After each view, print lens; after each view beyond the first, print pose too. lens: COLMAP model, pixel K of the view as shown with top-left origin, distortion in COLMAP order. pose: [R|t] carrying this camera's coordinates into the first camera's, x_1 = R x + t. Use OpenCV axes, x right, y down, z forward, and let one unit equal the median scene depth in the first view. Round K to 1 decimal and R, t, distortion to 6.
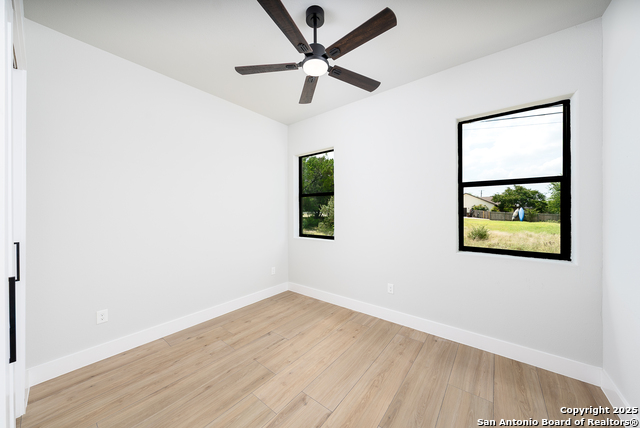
lens RADIAL K [[223.6, 0, 318.3], [0, 223.6, 212.8], [0, 0, 1]] dist [0.000108, 0.000010]
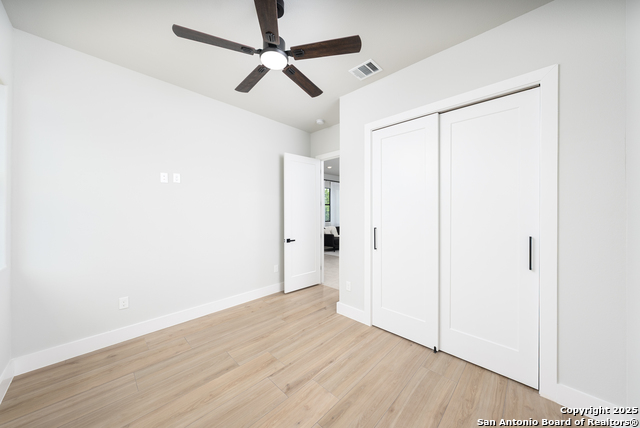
lens RADIAL K [[223.6, 0, 318.2], [0, 223.6, 214.5], [0, 0, 1]] dist [0.000108, 0.000010]
pose [[-0.994754, 0.002936, 0.102255, -0.309149], [0.003398, 0.999985, 0.004340, 0.001099], [-0.102241, 0.004665, -0.994749, 1.987584]]
